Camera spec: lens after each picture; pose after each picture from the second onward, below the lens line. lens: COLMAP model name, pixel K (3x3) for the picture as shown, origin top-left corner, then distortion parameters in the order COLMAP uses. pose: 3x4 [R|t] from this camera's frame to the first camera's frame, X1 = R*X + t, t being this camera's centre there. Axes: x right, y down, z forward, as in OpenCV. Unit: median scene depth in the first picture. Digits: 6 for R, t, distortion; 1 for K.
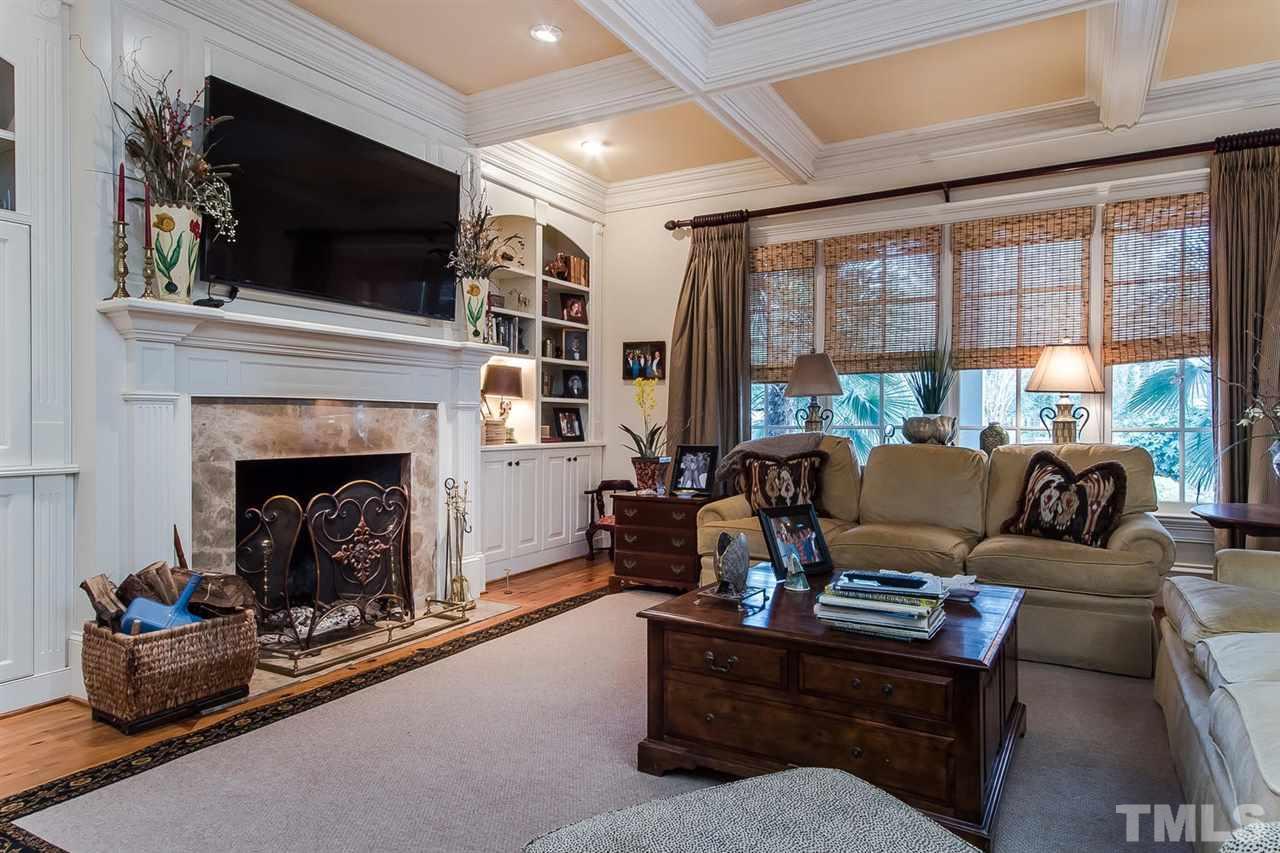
lens RADIAL K [[767.4, 0, 650.1], [0, 767.4, 428.8], [0, 0, 1]] dist [0.032005, -0.013910]
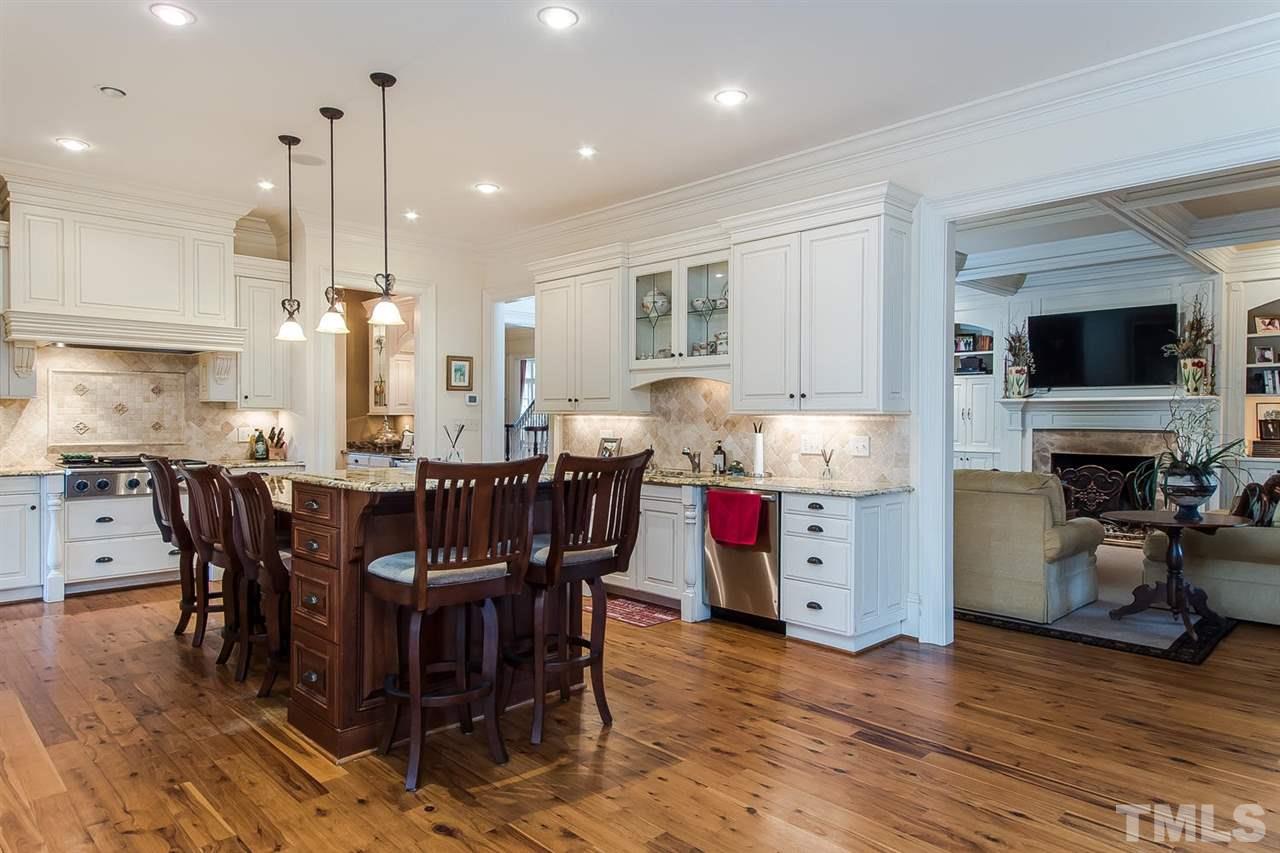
lens RADIAL K [[767.4, 0, 643.7], [0, 767.4, 431.7], [0, 0, 1]] dist [0.032005, -0.013910]
pose [[-0.275362, 0.014412, -0.961233, 1.862637], [-0.012470, 0.999750, 0.018562, -0.049341], [0.961260, 0.017097, -0.275113, 0.313531]]
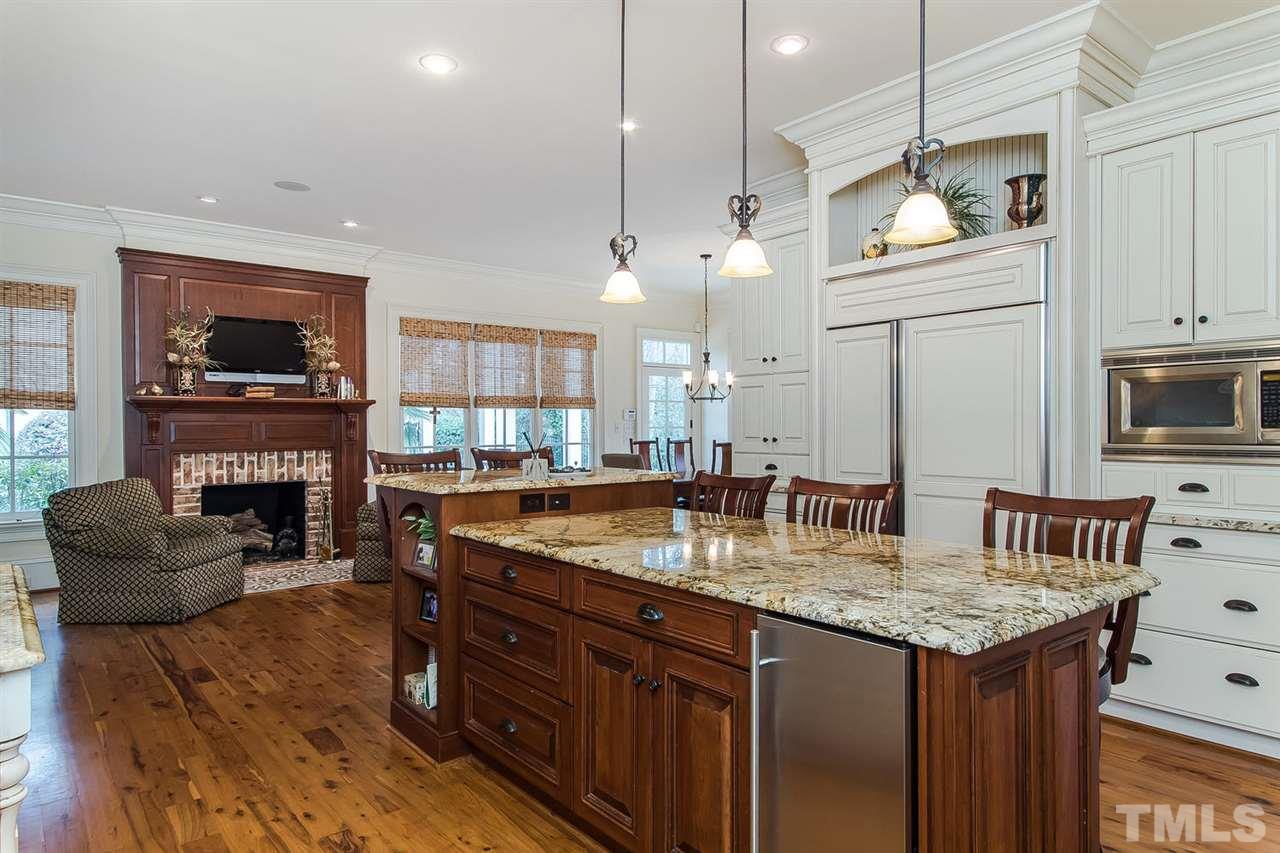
lens RADIAL K [[767.4, 0, 650.7], [0, 767.4, 428.6], [0, 0, 1]] dist [0.032005, -0.013910]
pose [[0.351499, -0.009093, 0.936144, 0.464090], [0.012272, 0.999912, 0.005105, -0.042881], [-0.936108, 0.009694, 0.351579, -0.477294]]
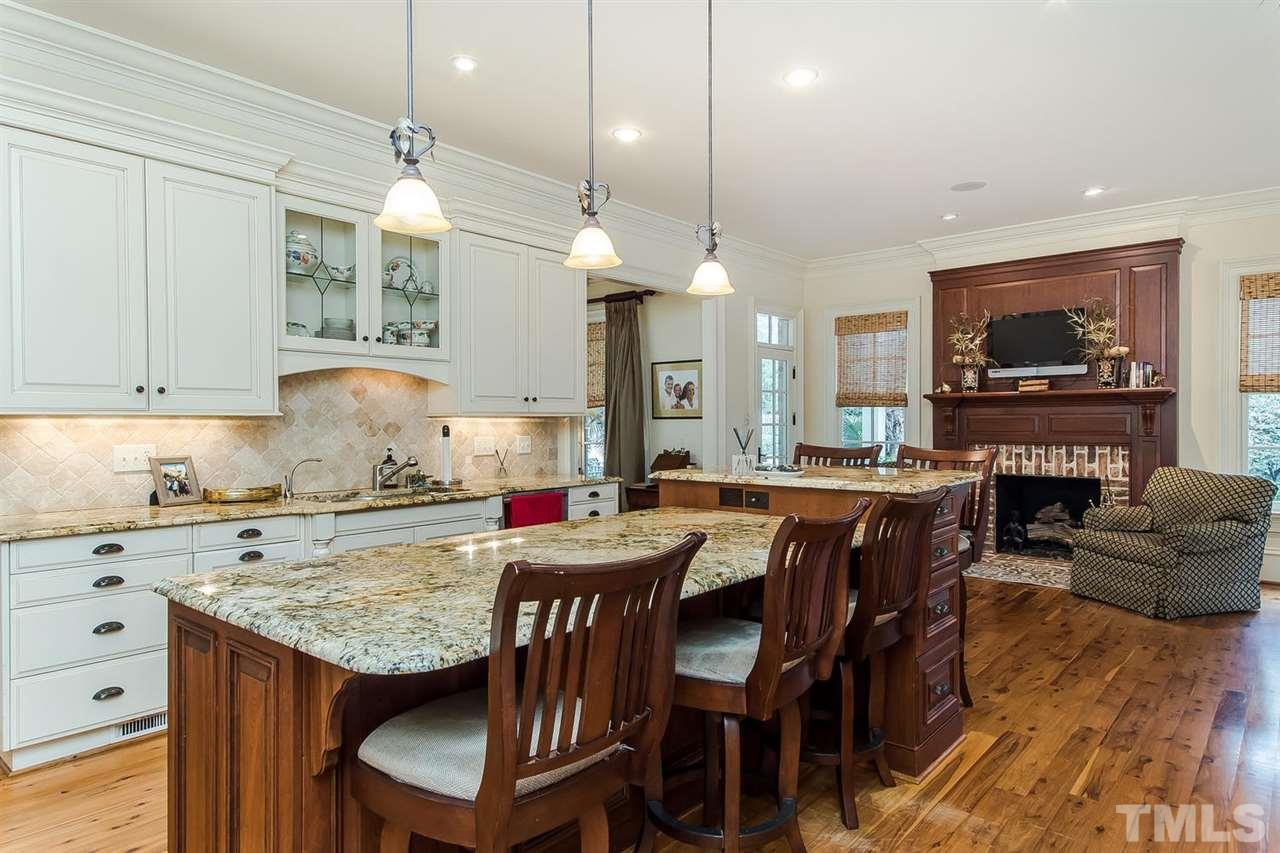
lens RADIAL K [[767.4, 0, 641.7], [0, 767.4, 432.8], [0, 0, 1]] dist [0.032005, -0.013910]
pose [[0.981129, -0.004599, -0.193300, 1.152399], [0.006295, 0.999947, 0.008163, -0.040191], [0.193253, -0.009226, 0.981106, -0.869363]]
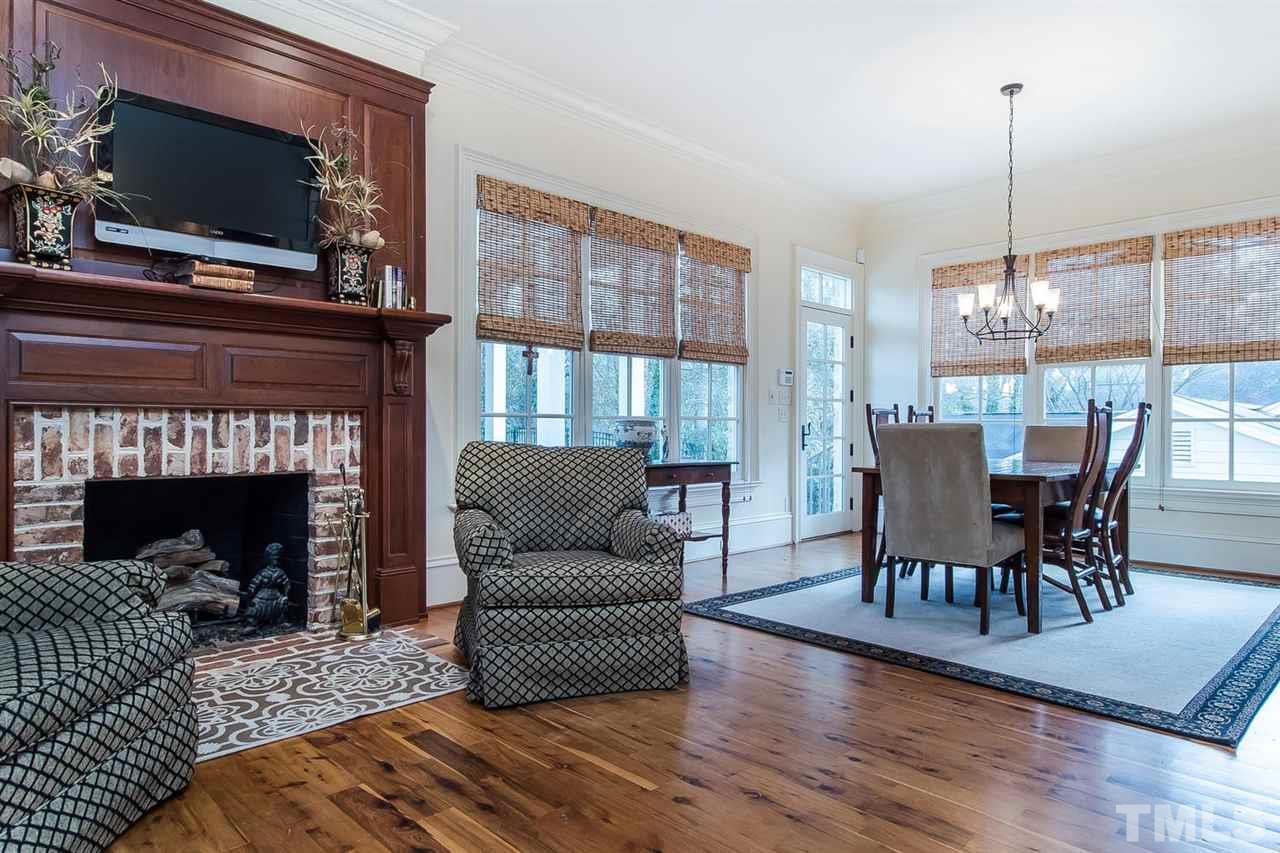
lens RADIAL K [[767.4, 0, 651.1], [0, 767.4, 427.8], [0, 0, 1]] dist [0.032005, -0.013910]
pose [[0.268323, -0.002271, 0.963326, 1.048549], [0.004422, 0.999990, 0.001126, 0.019993], [-0.963319, 0.003958, 0.268331, 0.217307]]
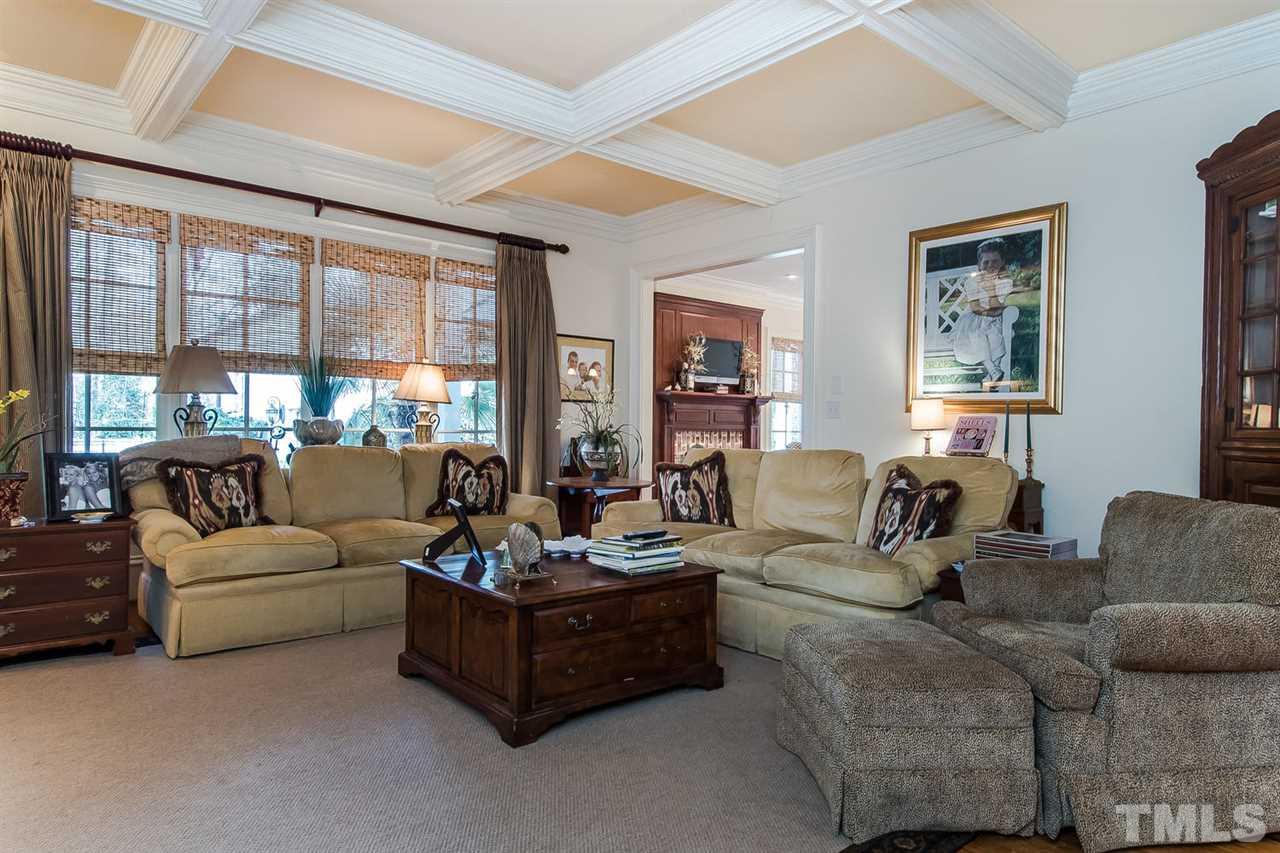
lens RADIAL K [[767.4, 0, 646.6], [0, 767.4, 431.1], [0, 0, 1]] dist [0.032005, -0.013910]
pose [[0.328081, -0.002525, 0.944646, -0.537907], [-0.003518, 0.999986, 0.003894, -0.005431], [-0.944643, -0.004601, 0.328068, 0.255177]]
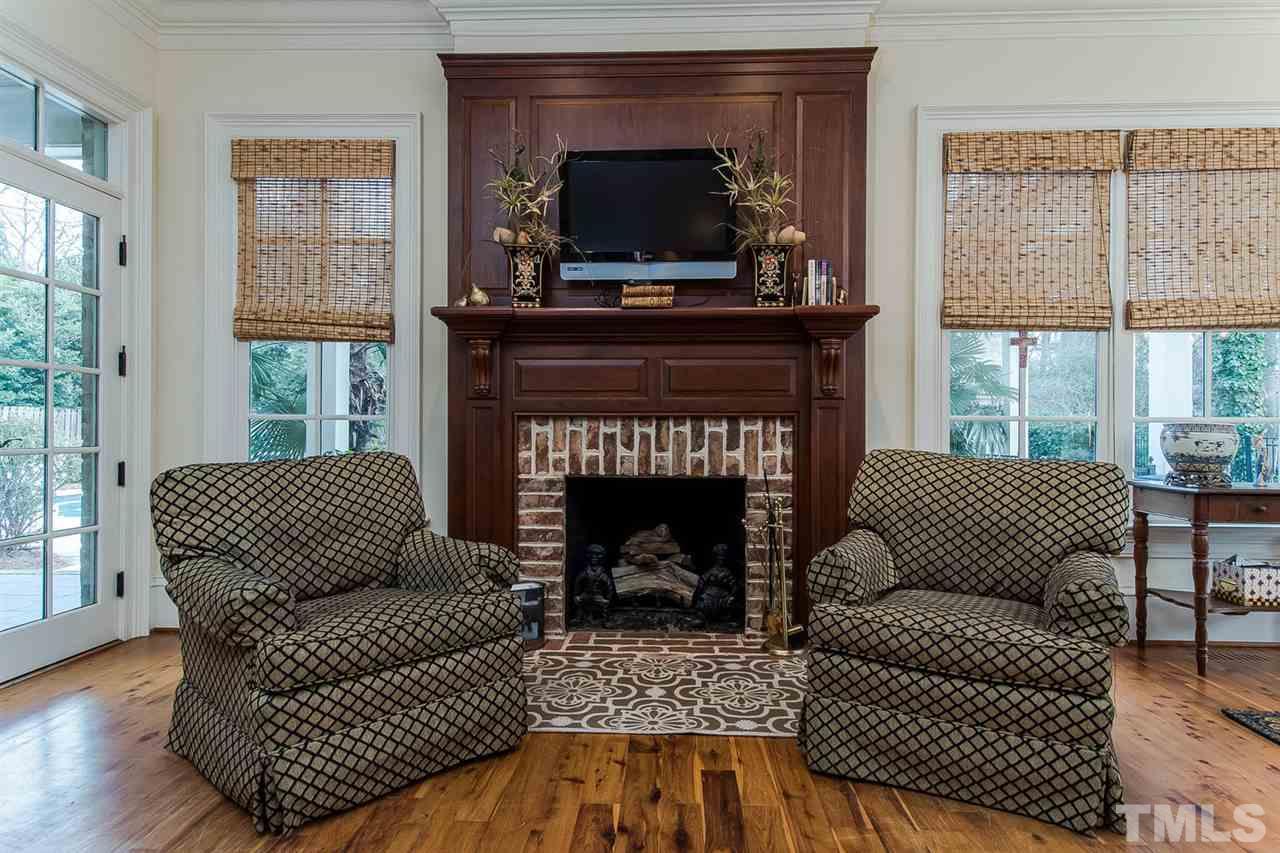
lens RADIAL K [[767.4, 0, 640.5], [0, 767.4, 429.5], [0, 0, 1]] dist [0.032005, -0.013910]
pose [[0.891060, 0.002262, 0.453879, 1.265739], [0.001909, 0.999960, -0.008732, 0.021932], [-0.453881, 0.008648, 0.891020, 0.102550]]
